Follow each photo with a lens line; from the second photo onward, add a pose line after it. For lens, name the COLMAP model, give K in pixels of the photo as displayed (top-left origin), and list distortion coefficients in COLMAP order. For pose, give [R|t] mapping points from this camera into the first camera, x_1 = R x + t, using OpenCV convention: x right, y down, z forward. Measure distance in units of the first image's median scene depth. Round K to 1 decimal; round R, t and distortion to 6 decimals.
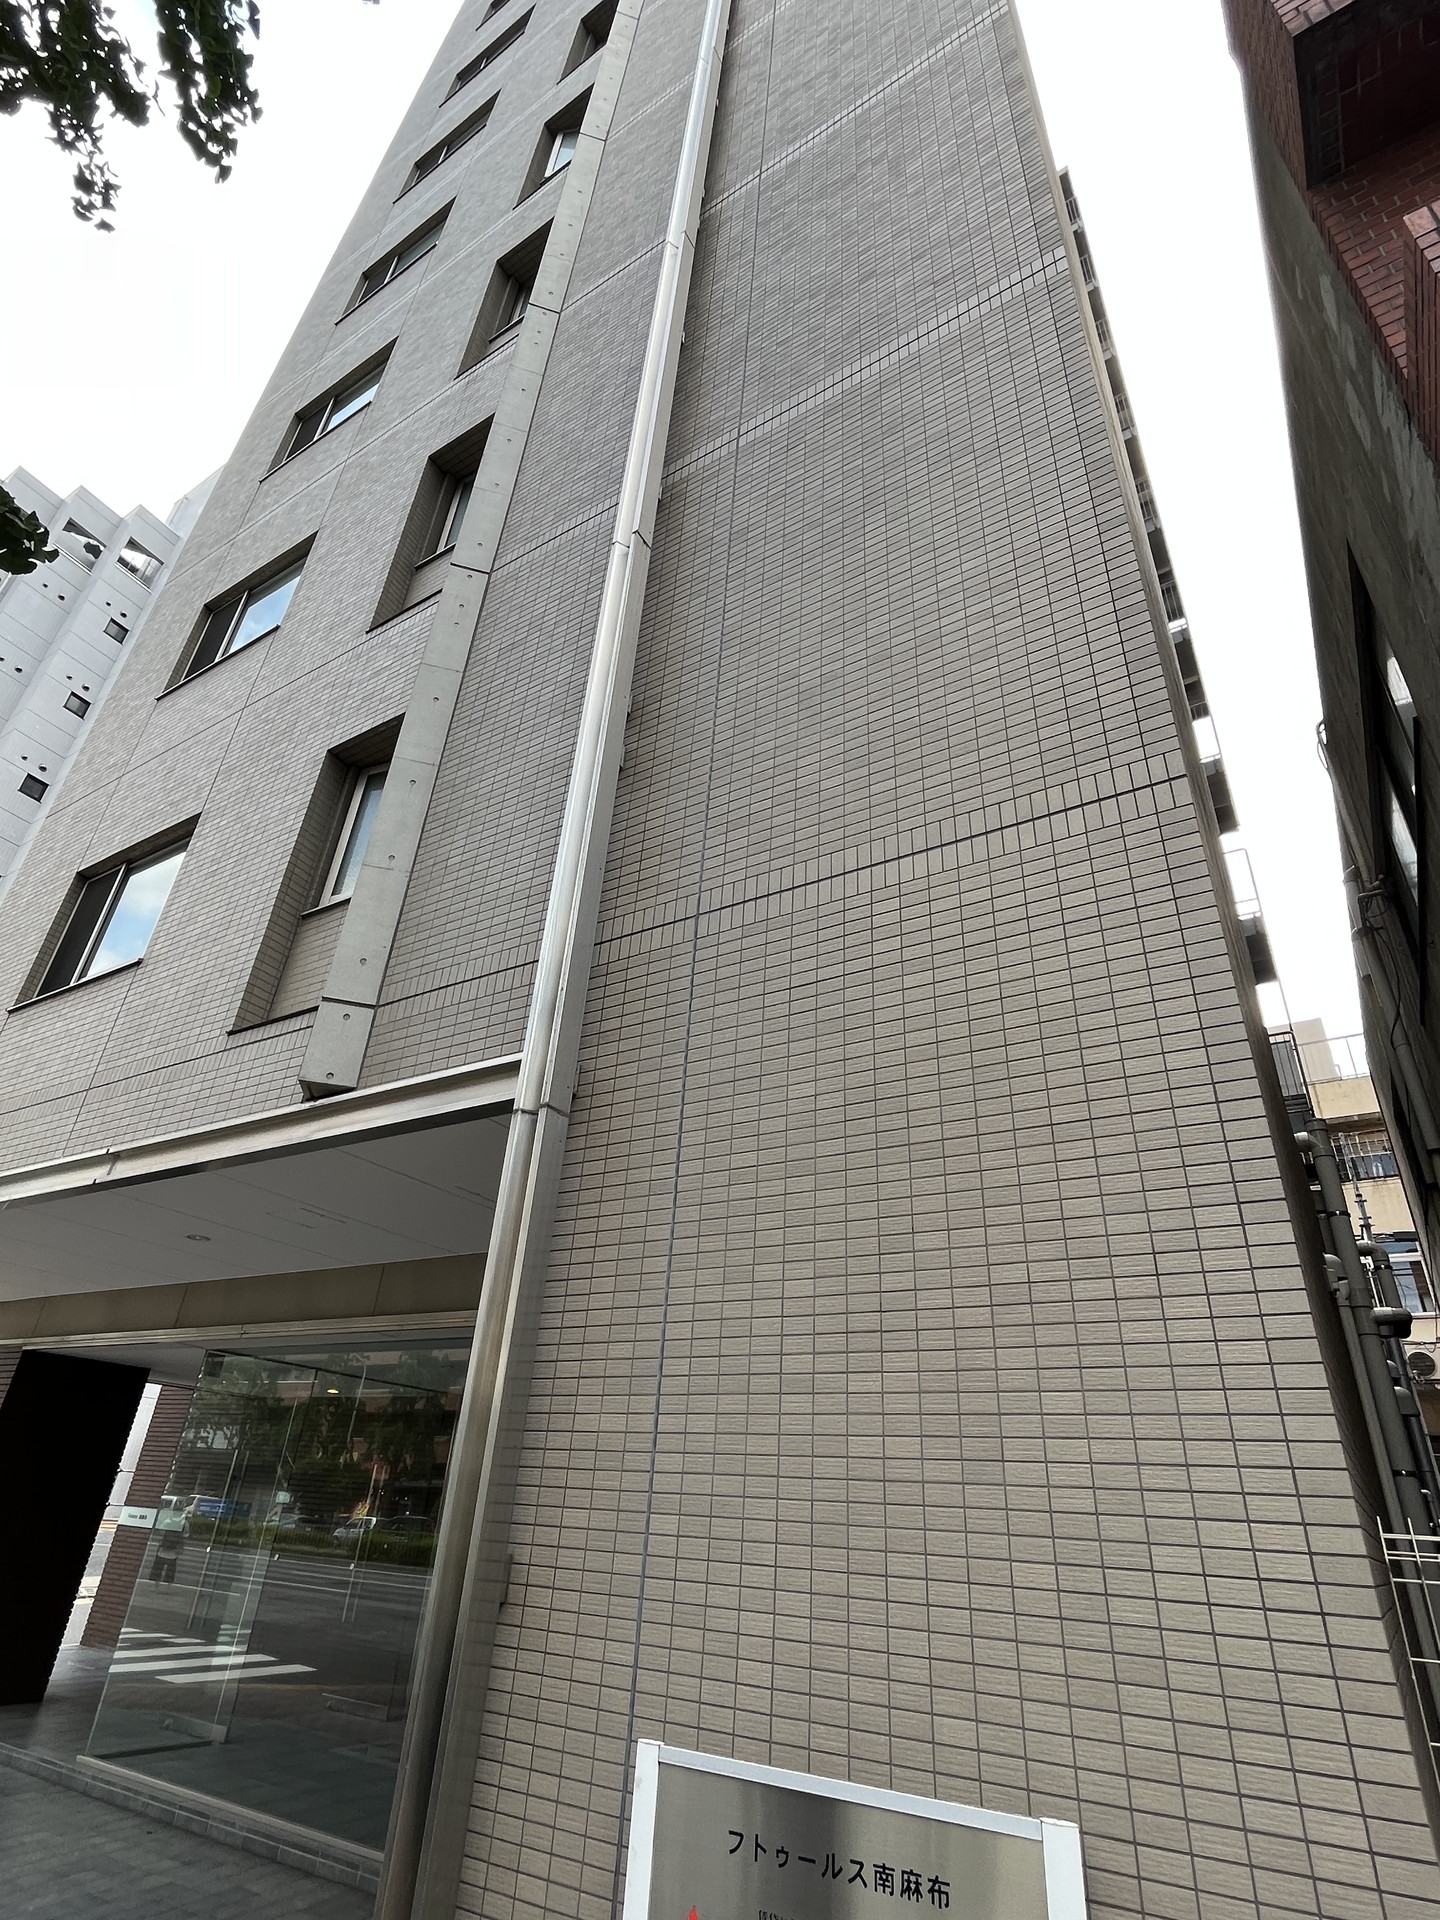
lens RADIAL K [[982.1, 0, 718.5], [0, 982.1, 958.5], [0, 0, 1]] dist [0.000155, 0.001275]
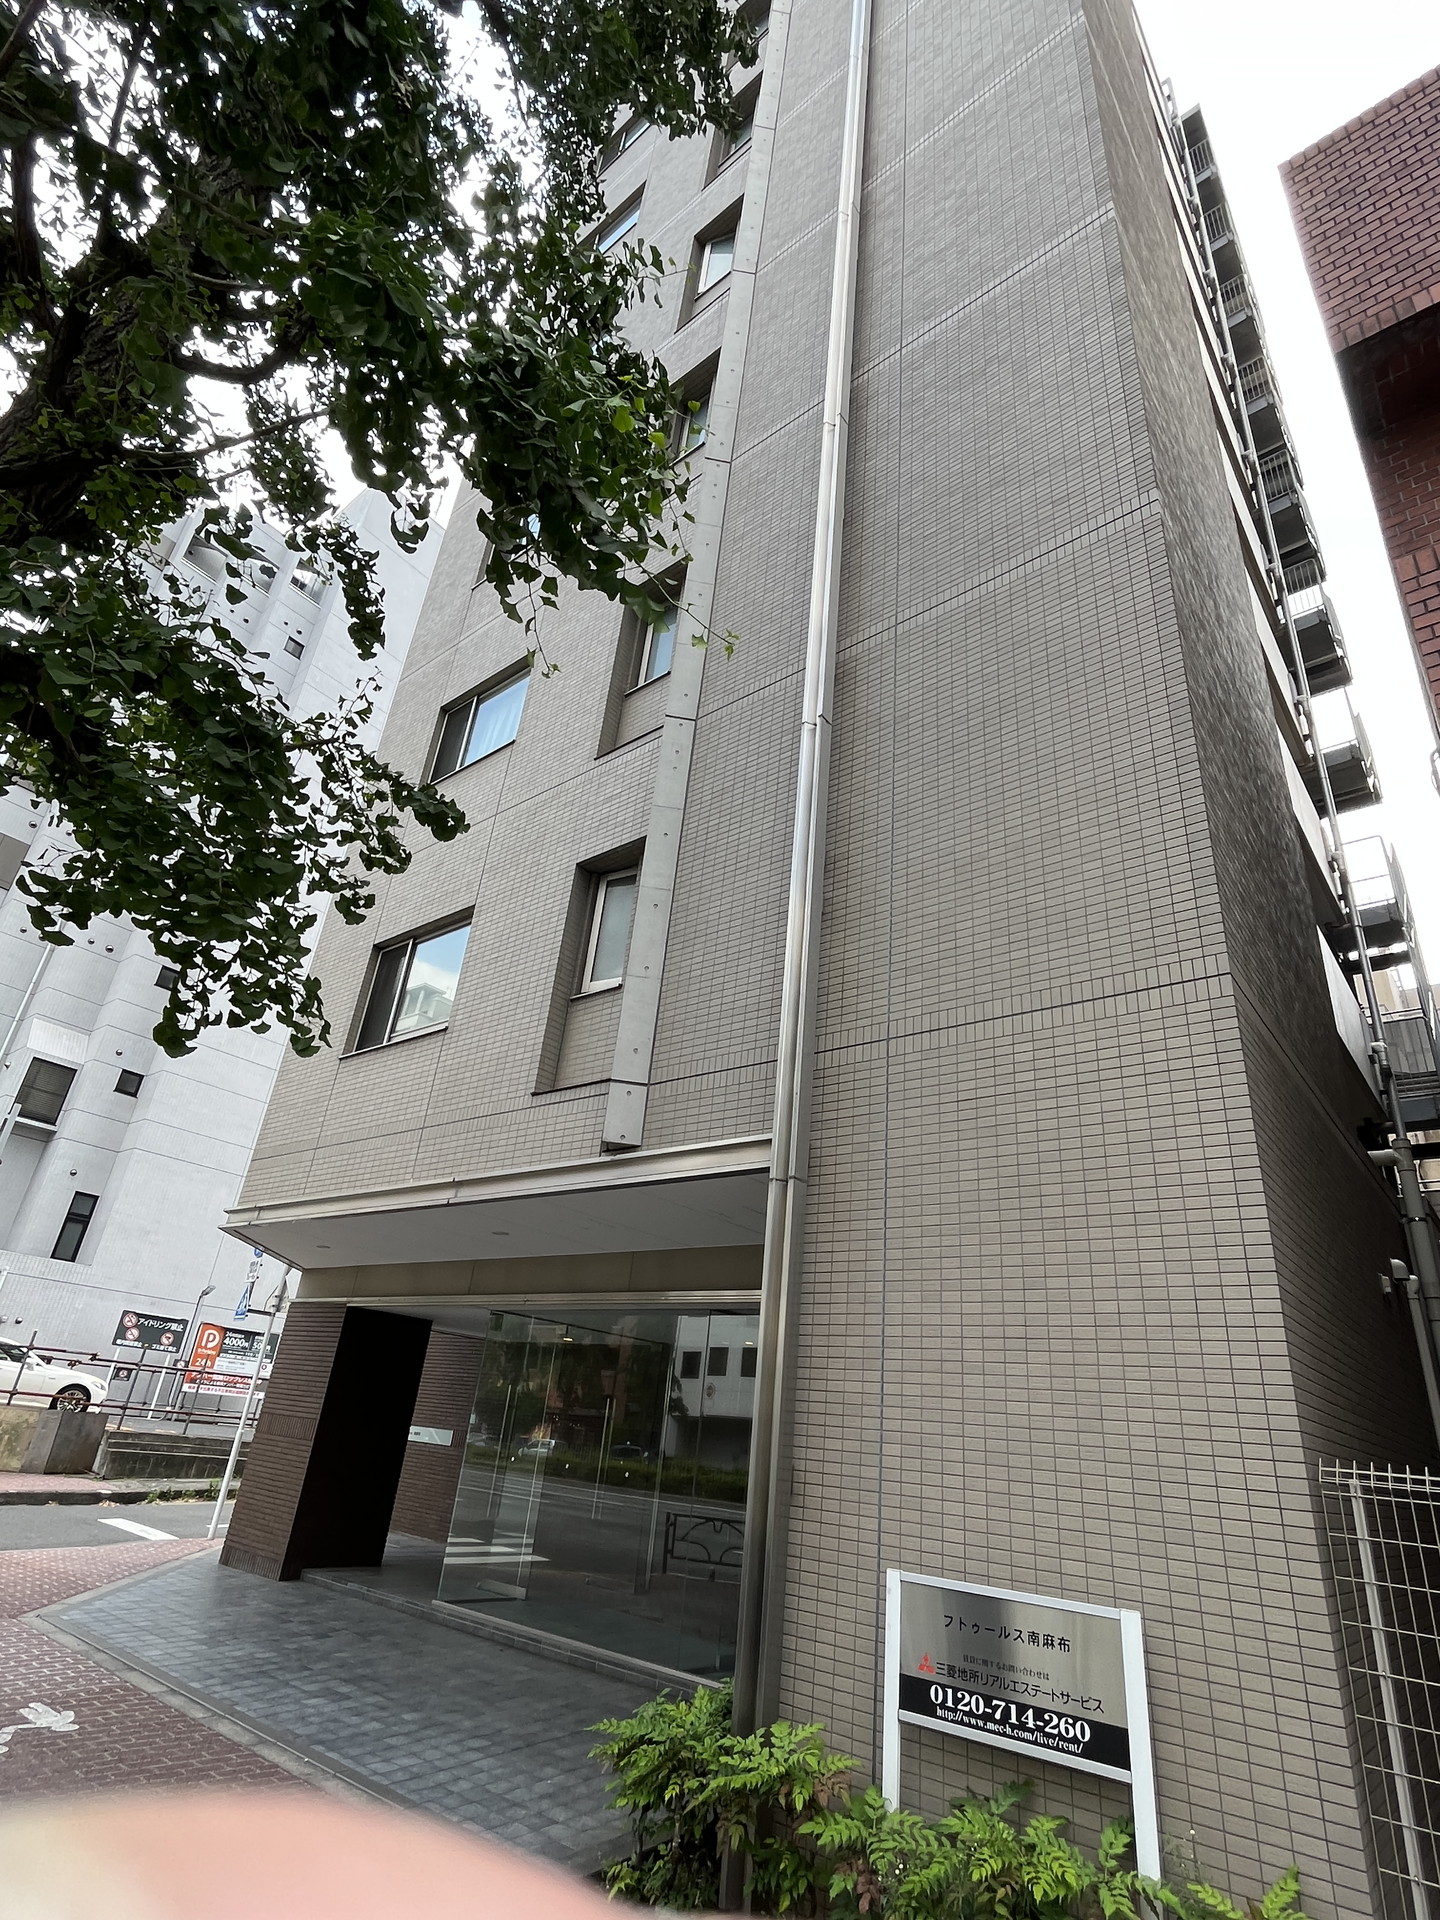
lens RADIAL K [[982.1, 0, 724.4], [0, 982.1, 960.5], [0, 0, 1]] dist [0.000155, 0.001275]
pose [[0.991593, -0.028589, -0.126200, -0.085571], [0.035555, 0.997946, 0.053292, -0.280933], [0.124417, -0.057331, 0.990572, -0.511532]]
